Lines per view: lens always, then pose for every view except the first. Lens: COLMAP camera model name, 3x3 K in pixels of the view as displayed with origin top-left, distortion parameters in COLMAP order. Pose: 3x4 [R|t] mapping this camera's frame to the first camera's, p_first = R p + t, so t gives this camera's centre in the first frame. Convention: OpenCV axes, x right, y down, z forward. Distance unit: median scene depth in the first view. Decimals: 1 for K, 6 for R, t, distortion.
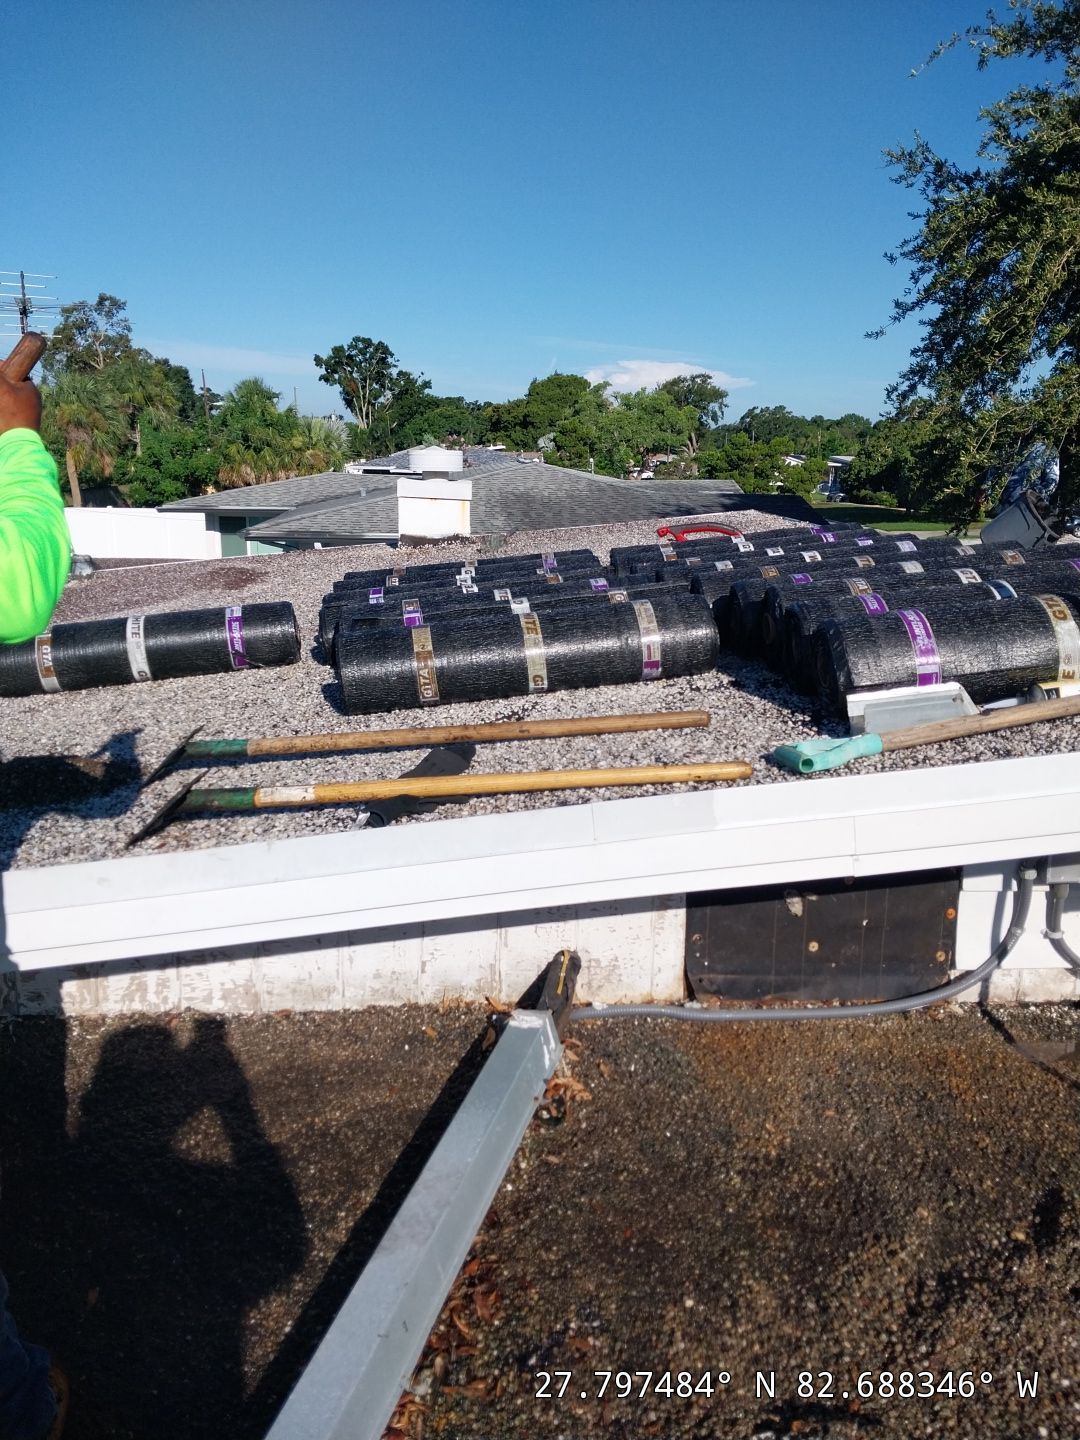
lens RADIAL K [[1177.8, 0, 542.6], [0, 1177.8, 726.4], [0, 0, 1]] dist [0.012629, -0.006240]
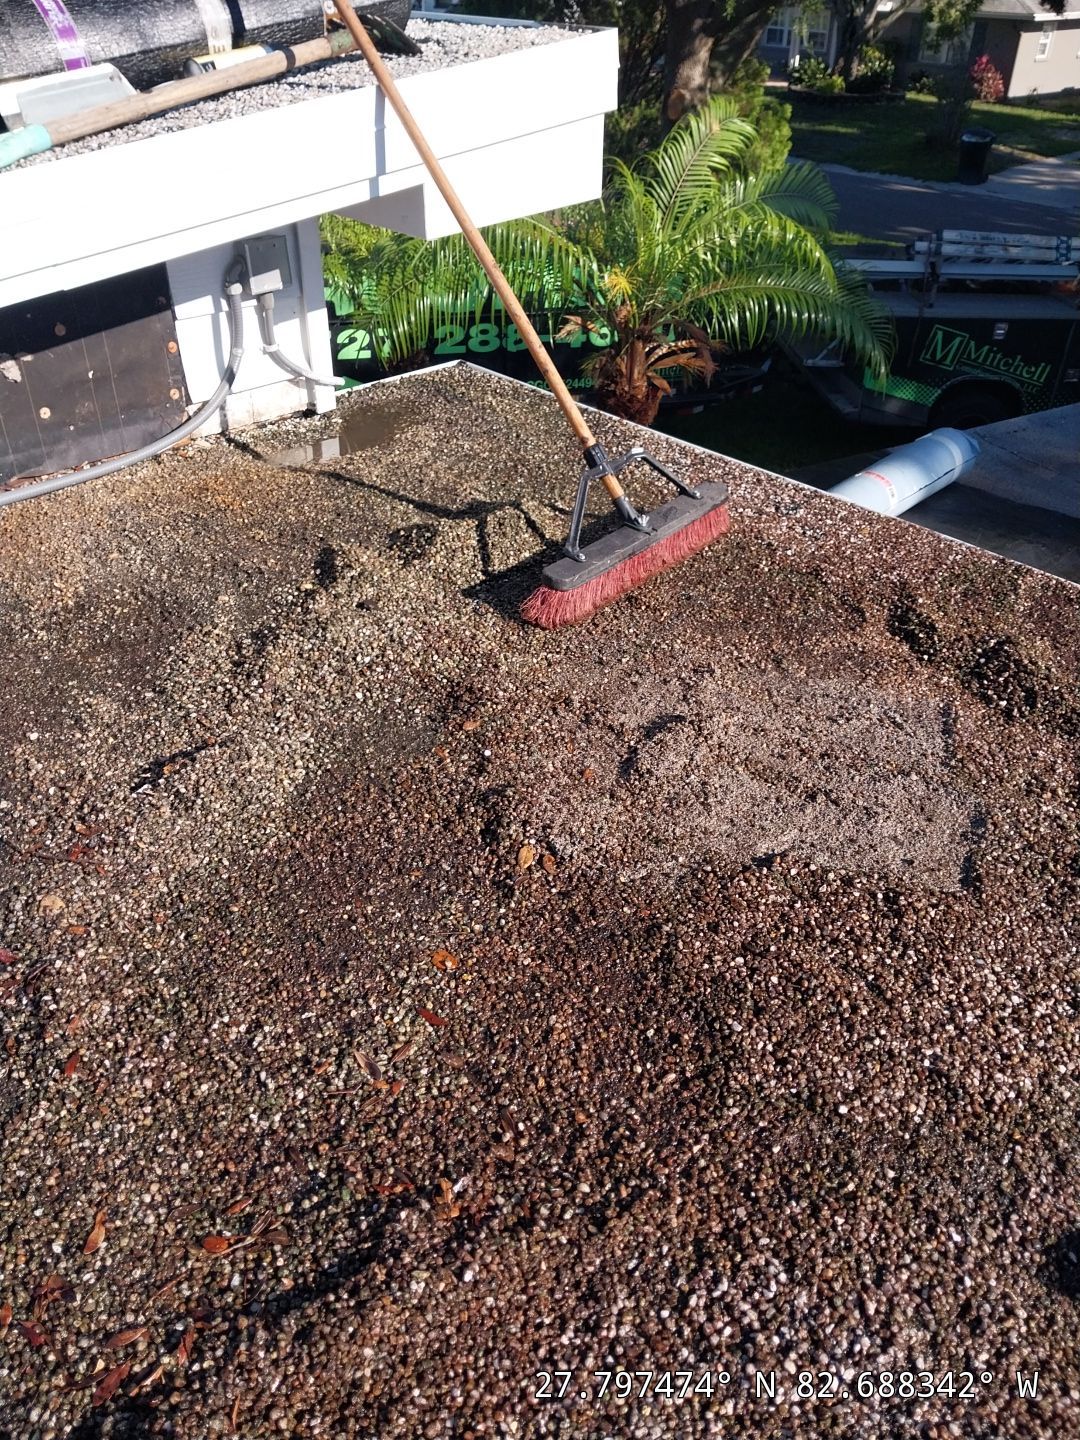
lens RADIAL K [[1177.8, 0, 540.7], [0, 1177.8, 721.0], [0, 0, 1]] dist [0.012629, -0.006240]
pose [[0.782999, -0.359142, 0.507868, -0.033960], [0.145278, 0.899484, 0.412096, 0.095154], [-0.604820, -0.248889, 0.756470, -0.016746]]
